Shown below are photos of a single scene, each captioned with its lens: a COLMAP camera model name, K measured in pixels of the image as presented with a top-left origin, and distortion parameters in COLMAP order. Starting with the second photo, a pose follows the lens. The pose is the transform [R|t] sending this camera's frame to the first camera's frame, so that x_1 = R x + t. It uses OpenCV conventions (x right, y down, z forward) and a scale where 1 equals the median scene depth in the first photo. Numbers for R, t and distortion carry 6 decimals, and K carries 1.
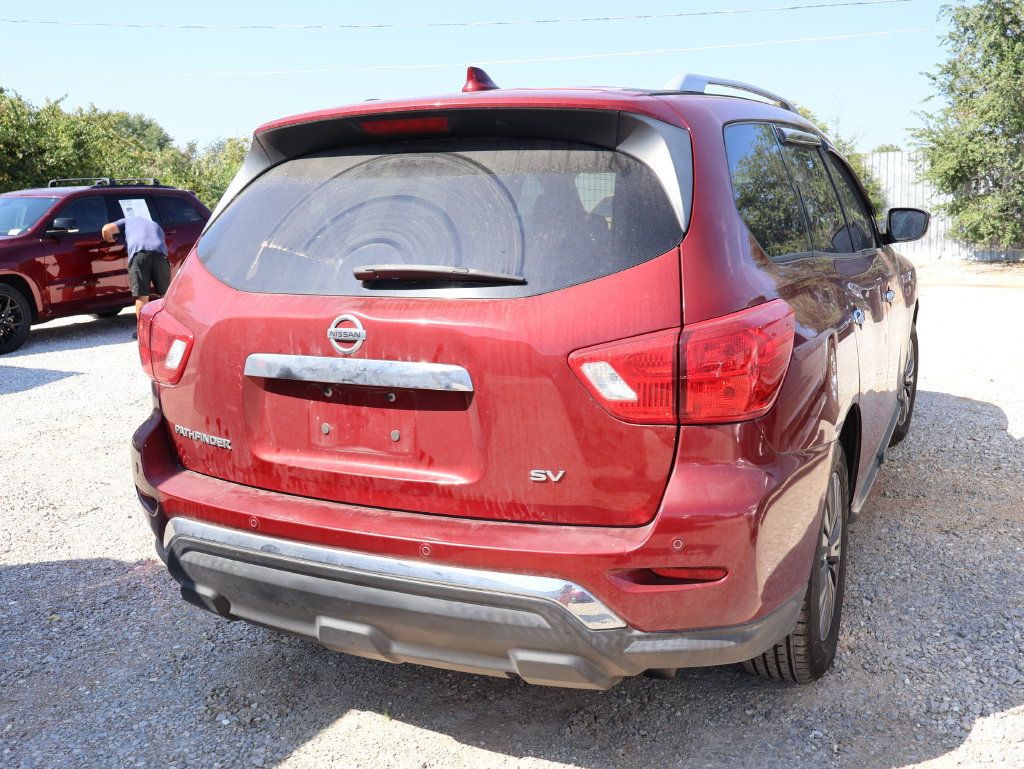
lens RADIAL K [[961.3, 0, 514.1], [0, 961.3, 384.2], [0, 0, 1]] dist [-0.002481, 0.000000]
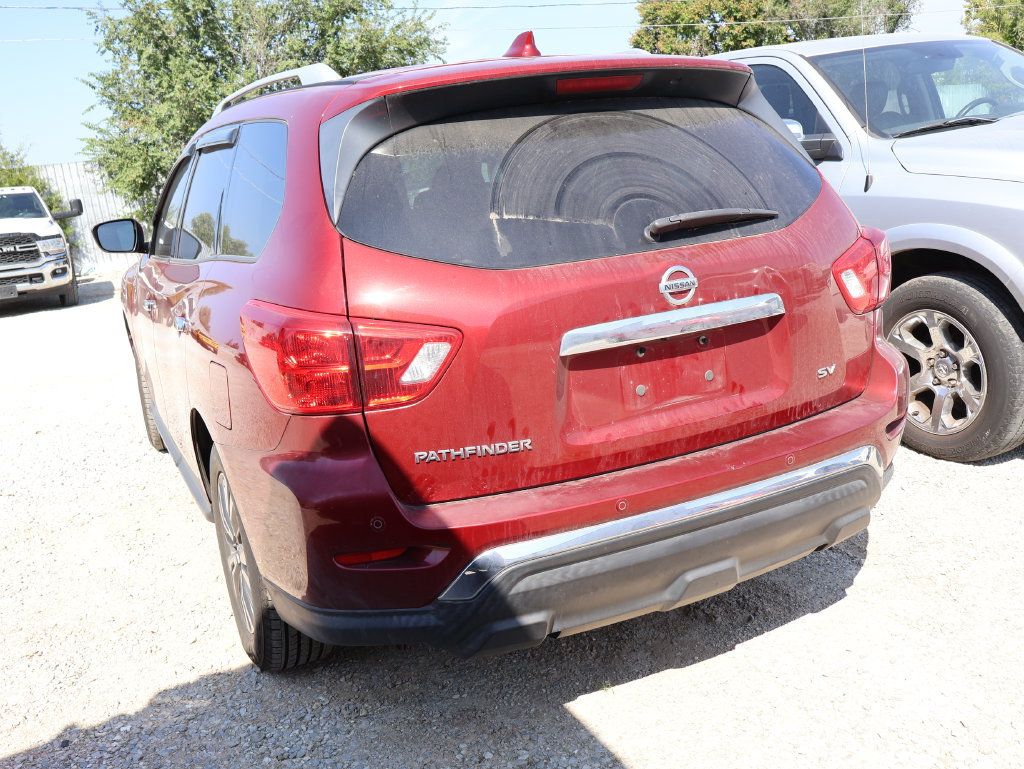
lens RADIAL K [[961.3, 0, 507.7], [0, 961.3, 386.3], [0, 0, 1]] dist [-0.002481, 0.000000]
pose [[0.620358, -0.211199, 0.755348, -1.005805], [0.222119, 0.970944, 0.089057, -0.074098], [-0.752209, 0.112529, 0.649244, 0.461934]]
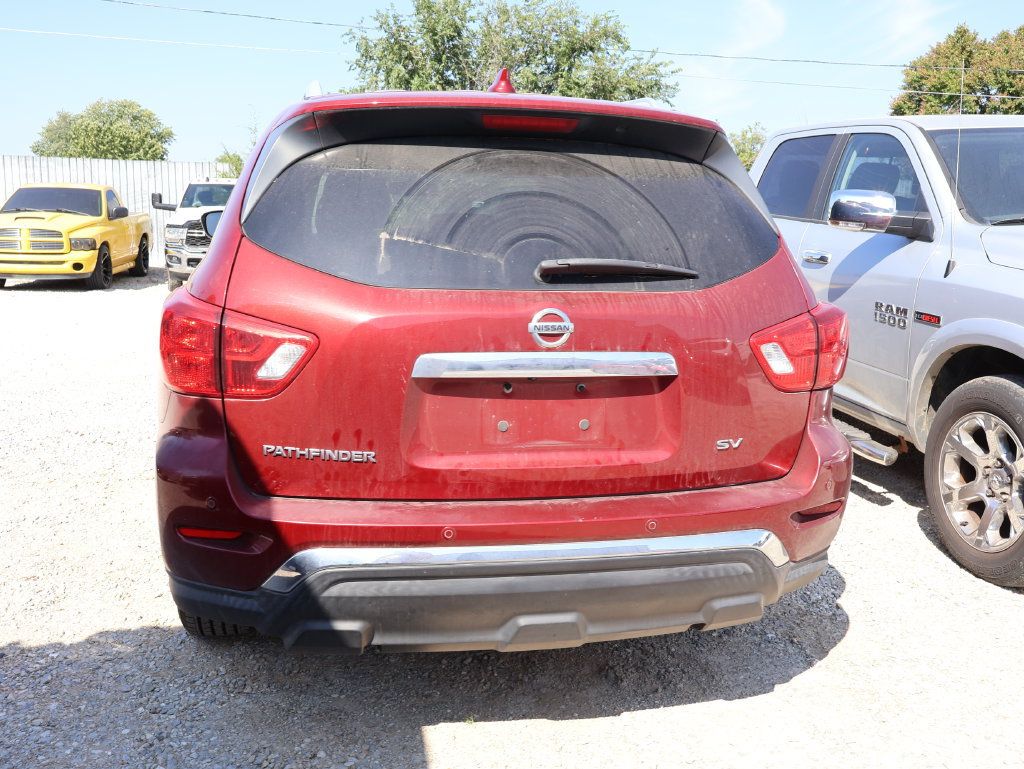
lens RADIAL K [[961.3, 0, 512.1], [0, 961.3, 386.9], [0, 0, 1]] dist [-0.002481, 0.000000]
pose [[0.792681, -0.066202, 0.606031, -0.771111], [0.067969, 0.997486, 0.020061, -0.012510], [-0.605836, 0.025289, 0.795188, 0.212568]]
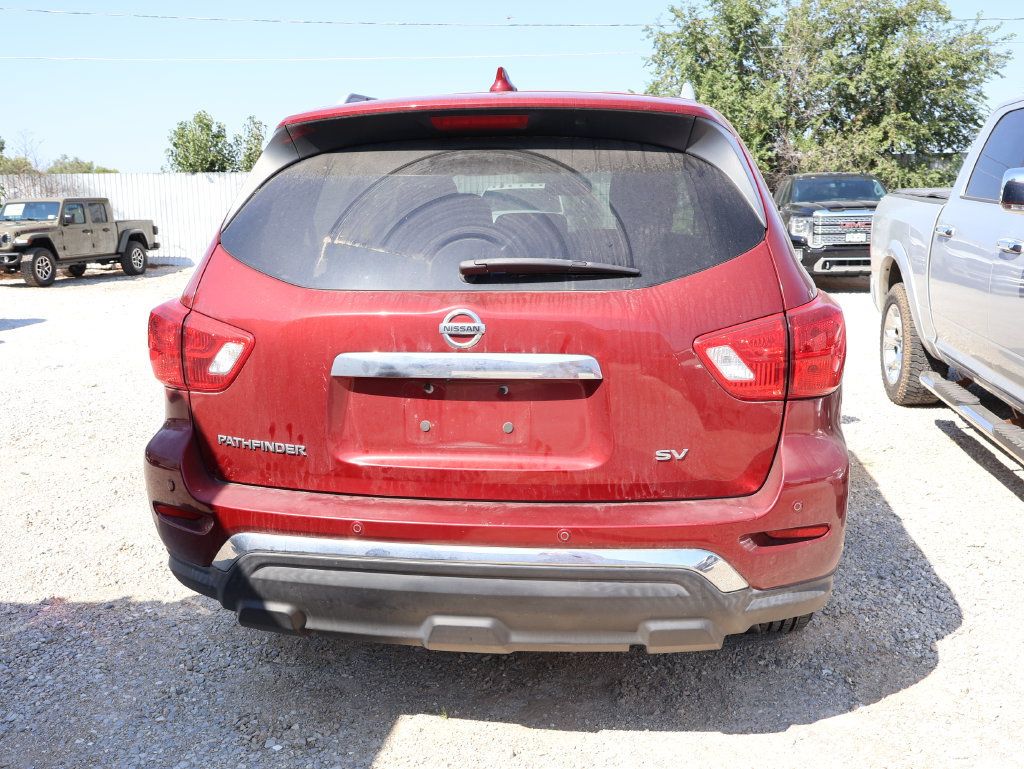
lens RADIAL K [[961.3, 0, 514.2], [0, 961.3, 388.4], [0, 0, 1]] dist [-0.002481, 0.000000]
pose [[0.950986, -0.046485, 0.305720, -0.404940], [0.047431, 0.998865, 0.004336, 0.007694], [-0.305575, 0.010377, 0.952112, 0.031519]]
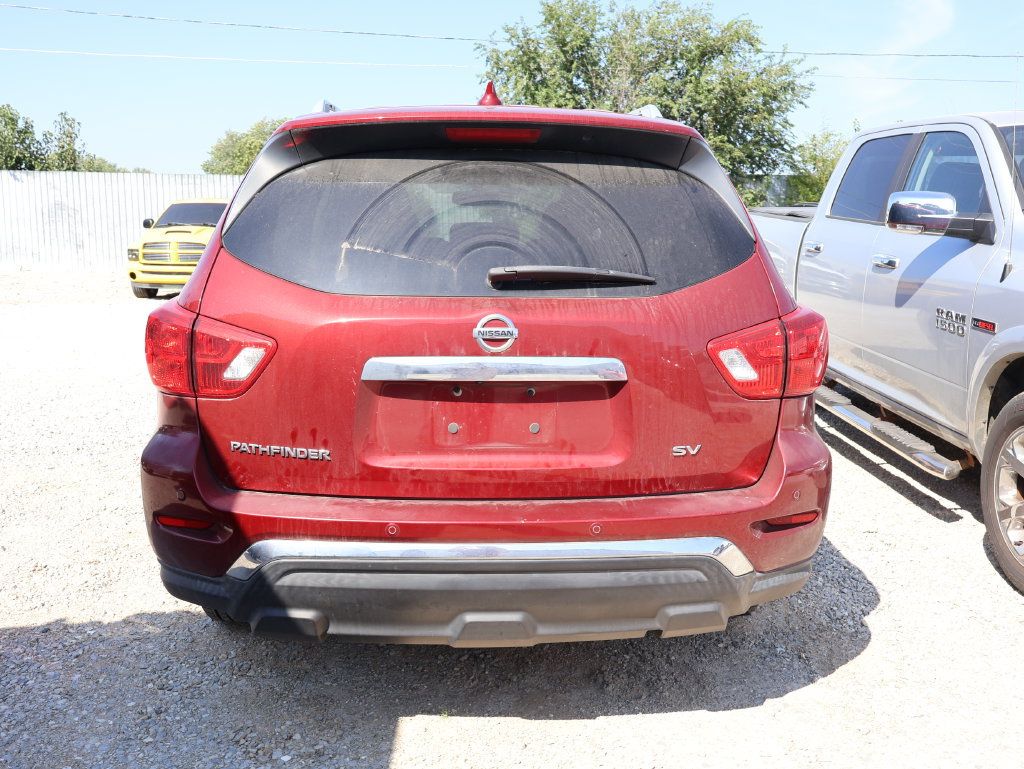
lens RADIAL K [[961.3, 0, 511.3], [0, 961.3, 385.7], [0, 0, 1]] dist [-0.002481, 0.000000]
pose [[0.876400, -0.051735, 0.478797, -0.618154], [0.058253, 0.998301, 0.001241, 0.003993], [-0.478048, 0.026803, 0.877925, 0.080056]]
